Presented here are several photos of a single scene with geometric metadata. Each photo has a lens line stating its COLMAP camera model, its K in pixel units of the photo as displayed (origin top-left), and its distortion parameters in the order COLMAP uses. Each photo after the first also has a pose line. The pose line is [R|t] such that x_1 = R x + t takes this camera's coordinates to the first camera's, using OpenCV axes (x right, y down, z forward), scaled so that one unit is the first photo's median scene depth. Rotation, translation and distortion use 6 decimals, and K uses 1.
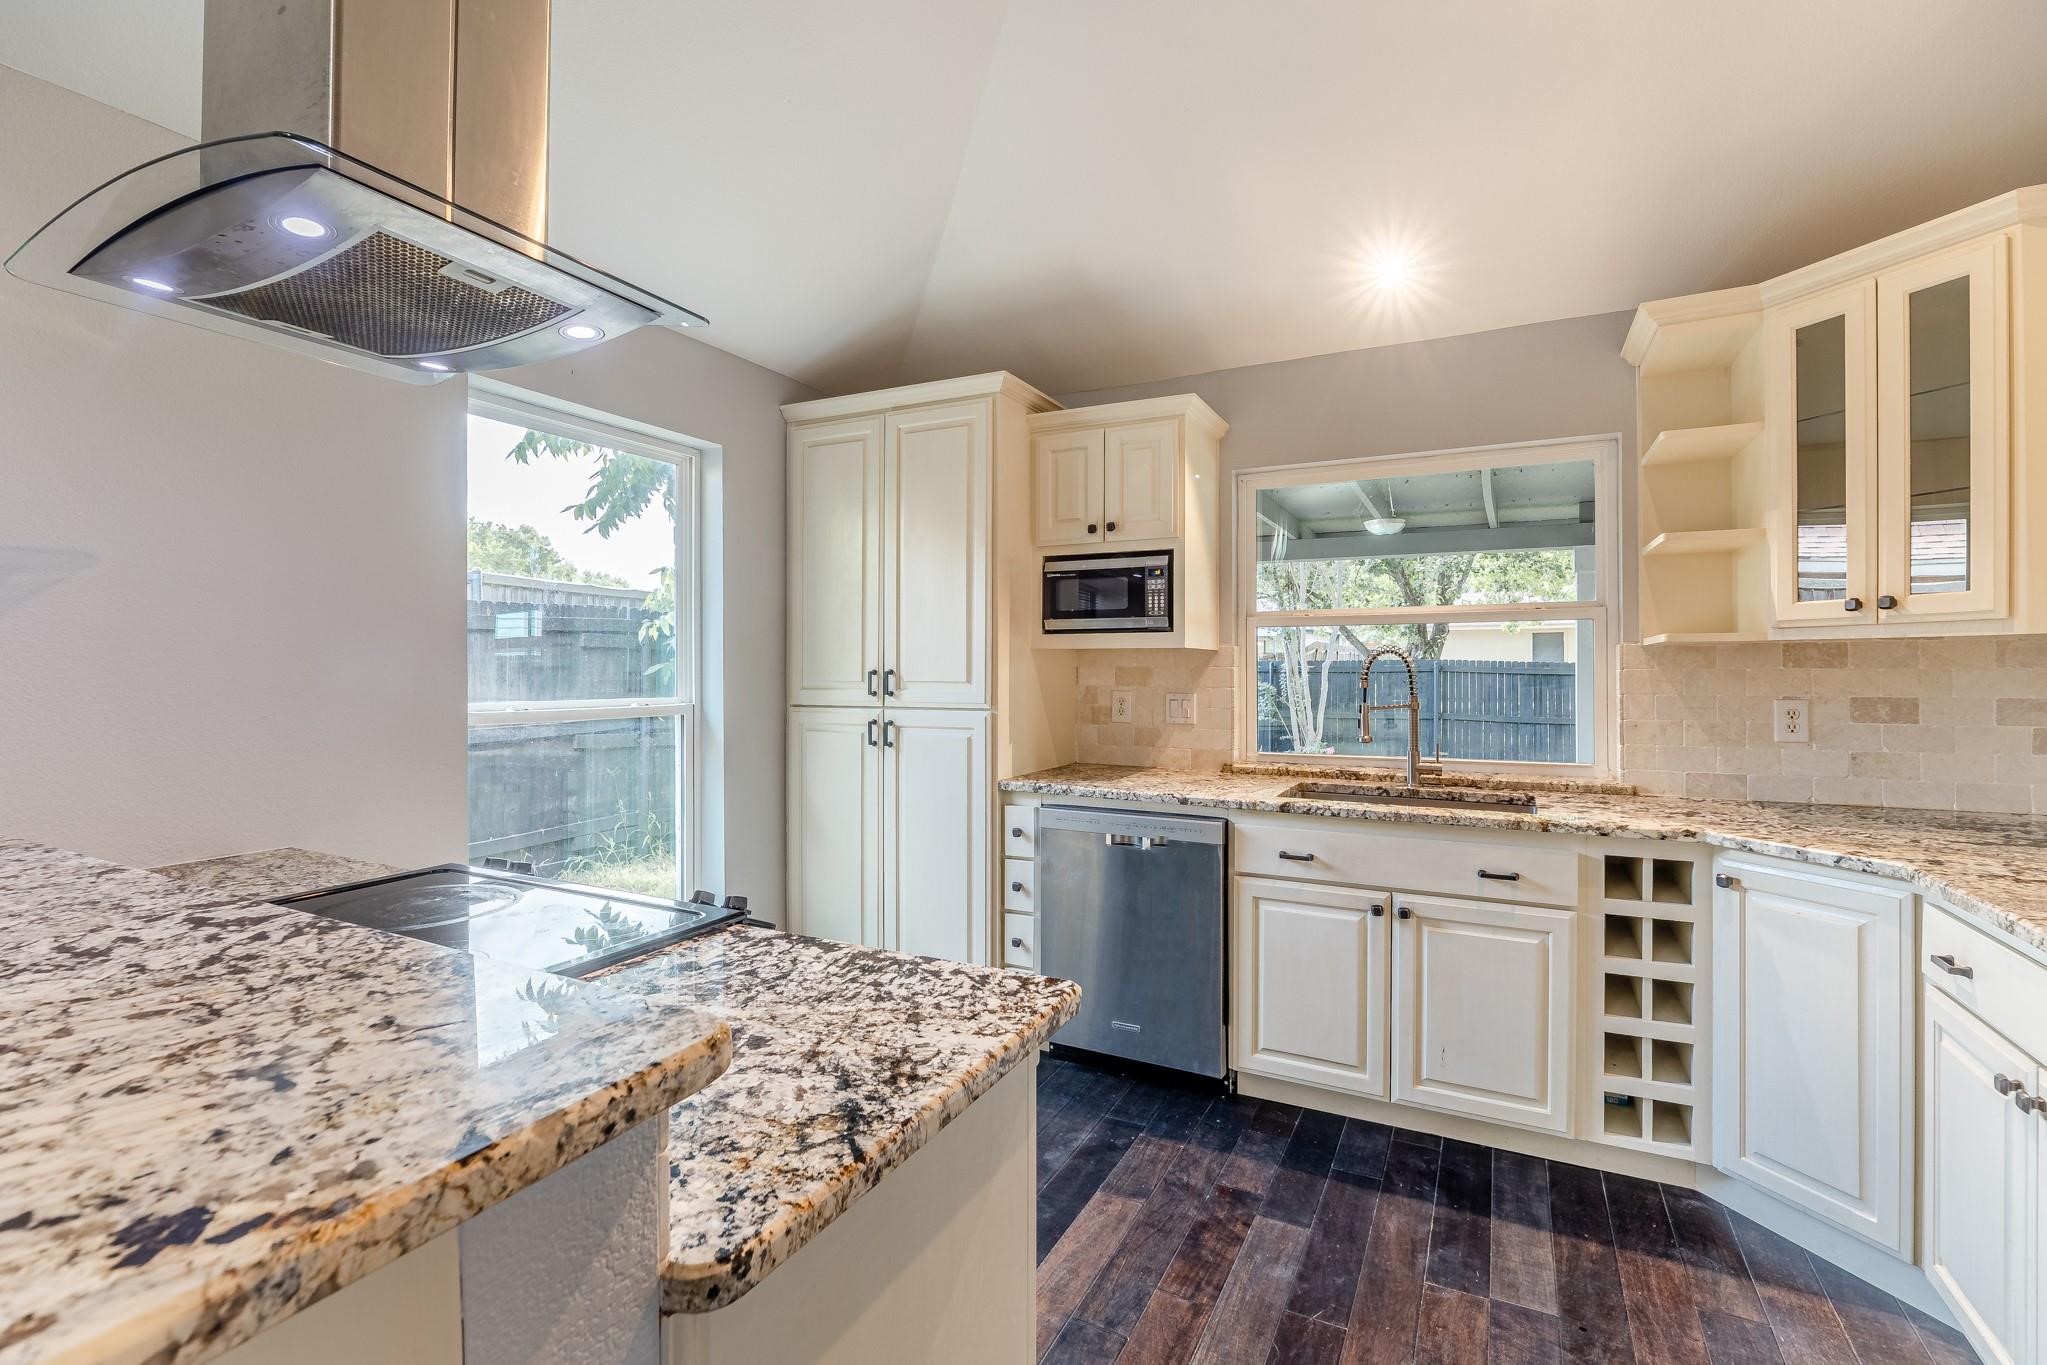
lens RADIAL K [[917.6, 0, 1027.5], [0, 917.6, 656.4], [0, 0, 1]] dist [-0.003316, -0.000789]
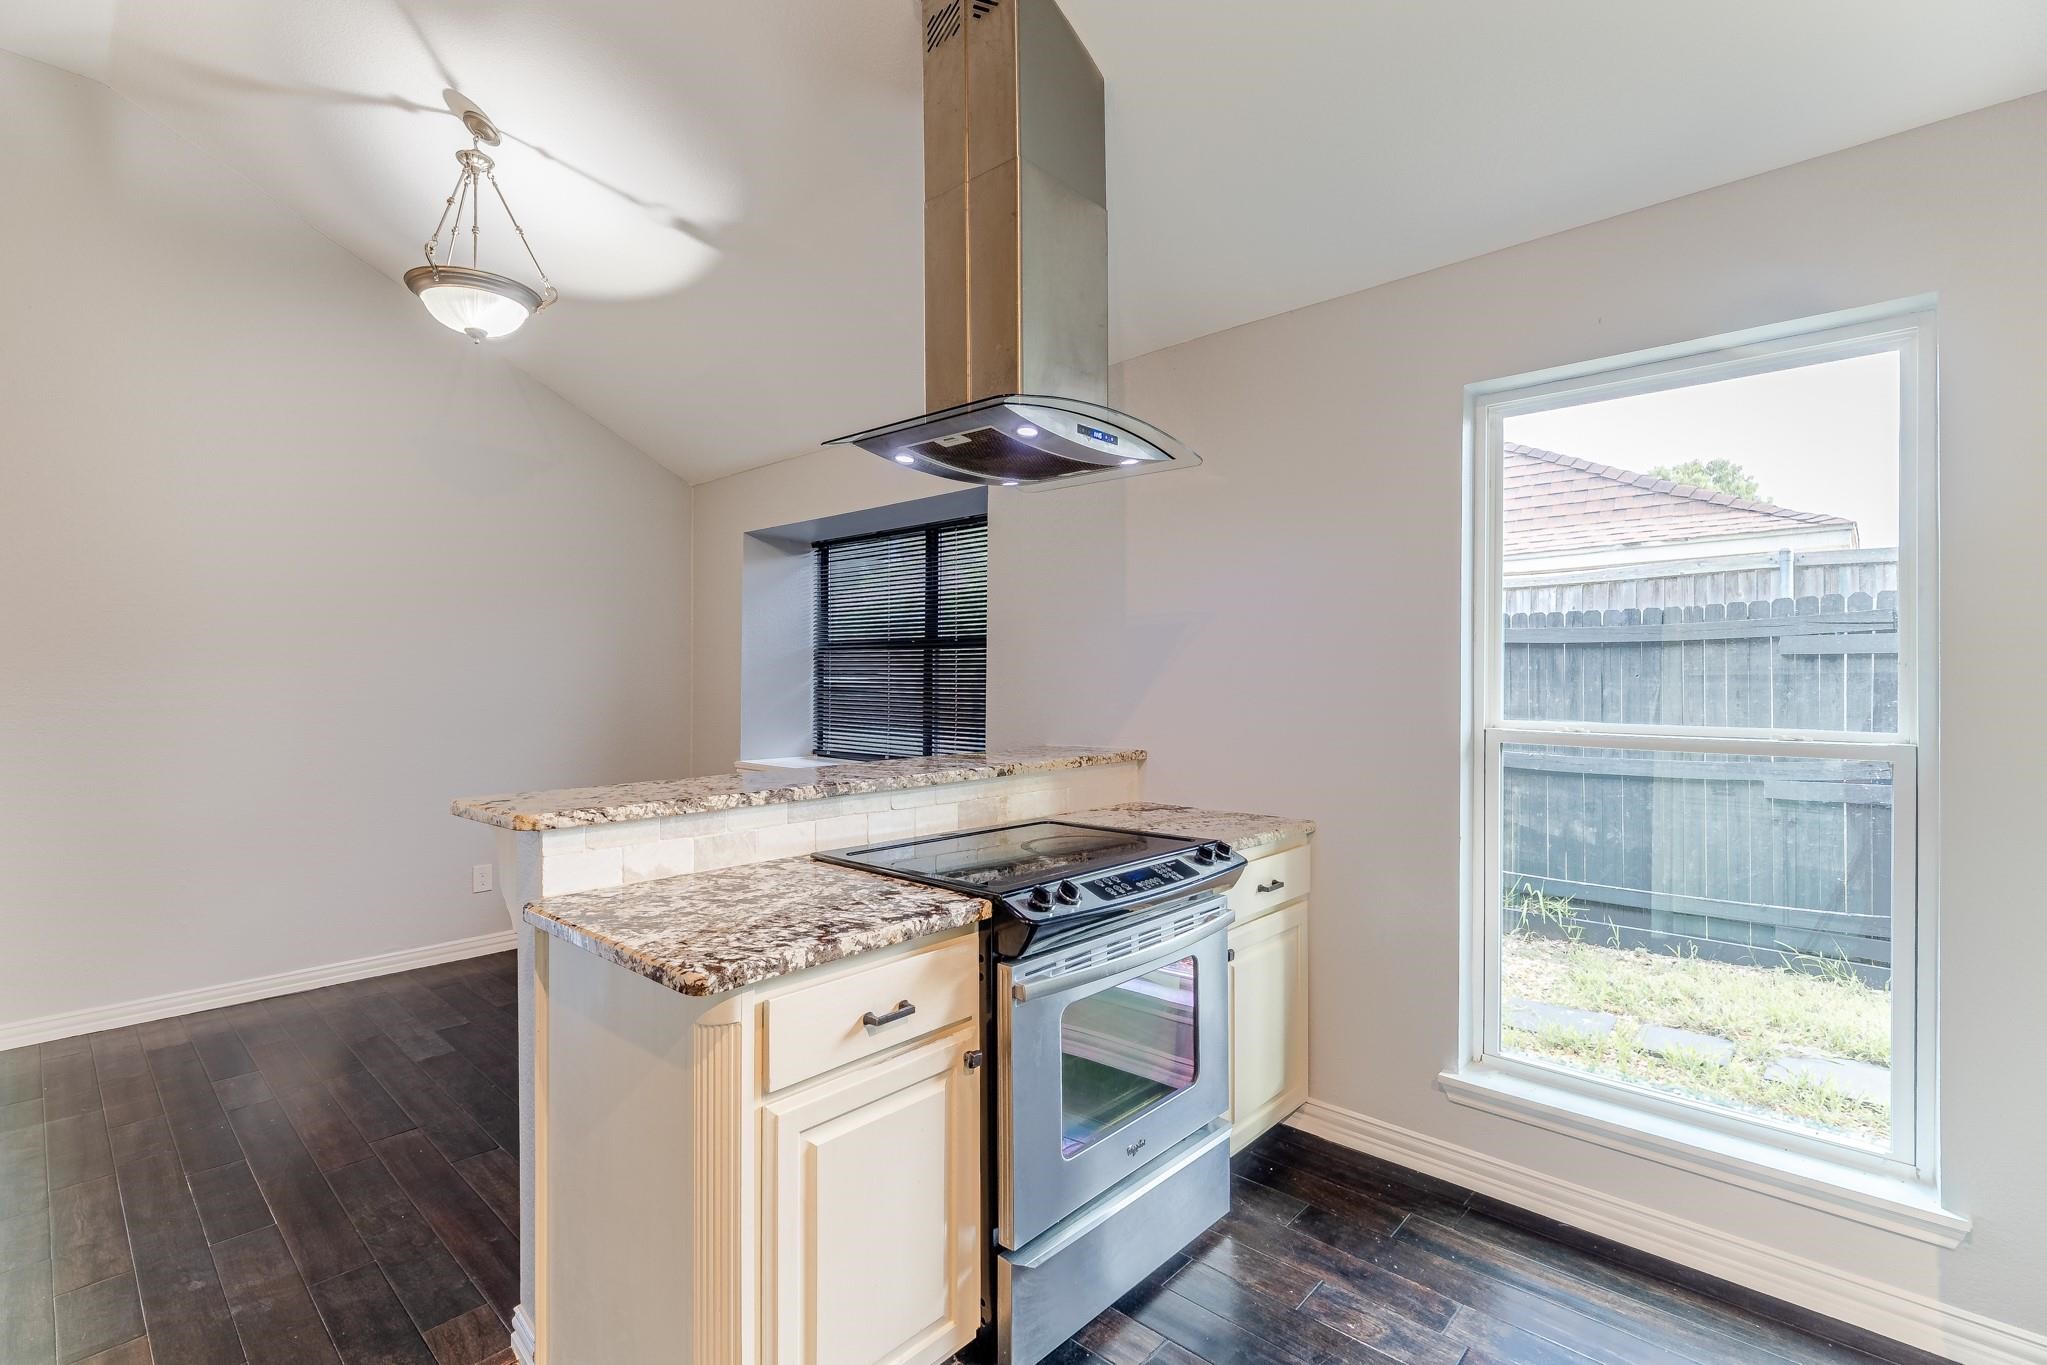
lens RADIAL K [[917.6, 0, 1019.4], [0, 917.6, 682.4], [0, 0, 1]] dist [-0.003316, -0.000789]
pose [[-0.272246, 0.004736, -0.962216, 0.495169], [0.016934, 0.999857, 0.000130, 0.005846], [0.962079, -0.016259, -0.272287, 0.824821]]
